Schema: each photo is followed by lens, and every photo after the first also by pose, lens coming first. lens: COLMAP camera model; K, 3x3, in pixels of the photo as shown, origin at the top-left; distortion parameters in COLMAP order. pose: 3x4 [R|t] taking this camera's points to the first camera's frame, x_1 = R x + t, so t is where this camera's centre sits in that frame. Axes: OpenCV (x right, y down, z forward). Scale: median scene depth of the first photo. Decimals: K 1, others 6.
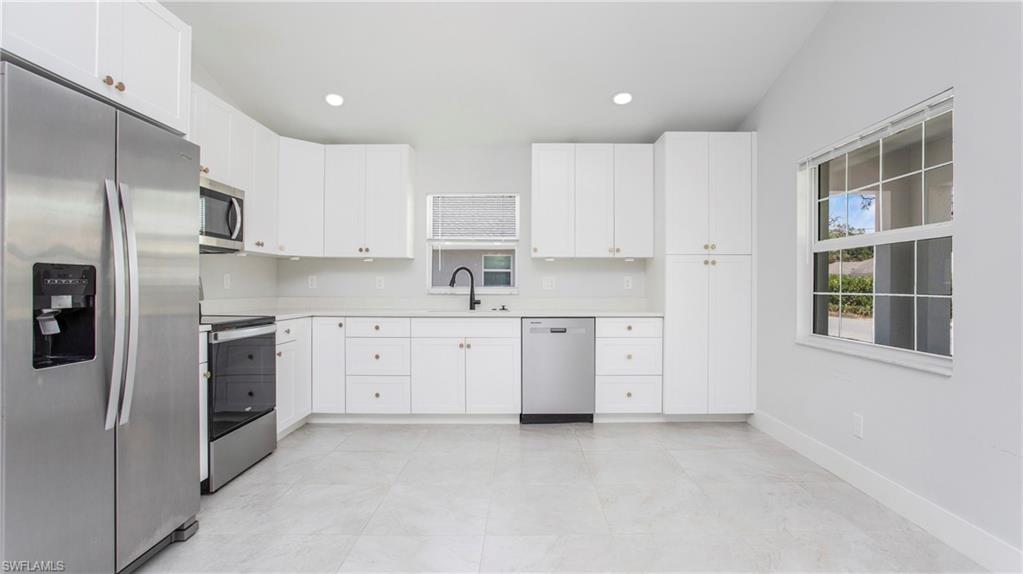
lens RADIAL K [[492.0, 0, 511.5], [0, 492.0, 287.0], [0, 0, 1]] dist [-0.047903, 0.000283]
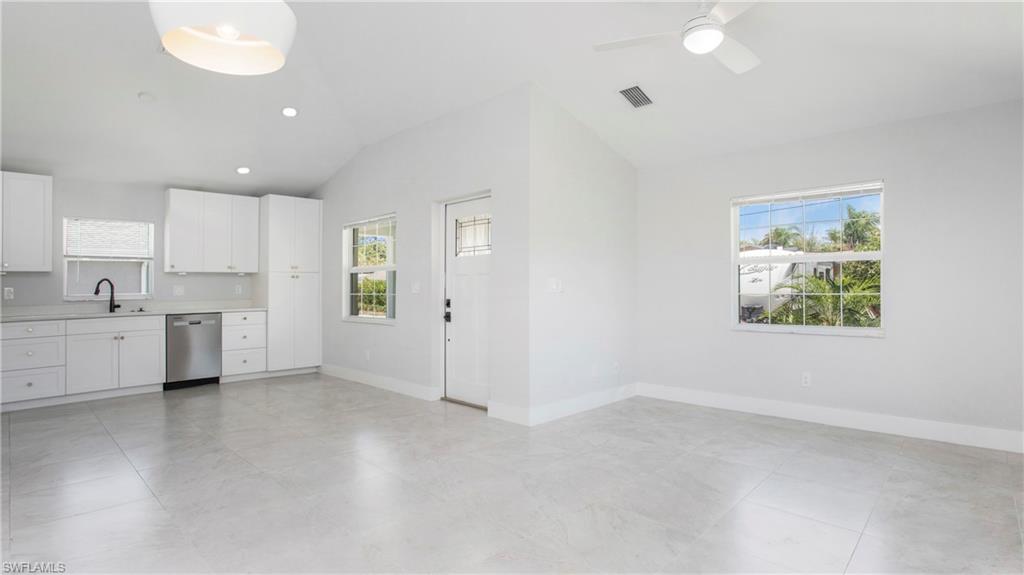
lens RADIAL K [[562.1, 0, 507.2], [0, 562.1, 280.0], [0, 0, 1]] dist [-0.000645, 0.000391]
pose [[0.716688, -0.005855, 0.697370, -0.406165], [0.010620, 0.999940, -0.002518, -0.025780], [-0.697314, 0.009211, 0.716707, -0.866575]]
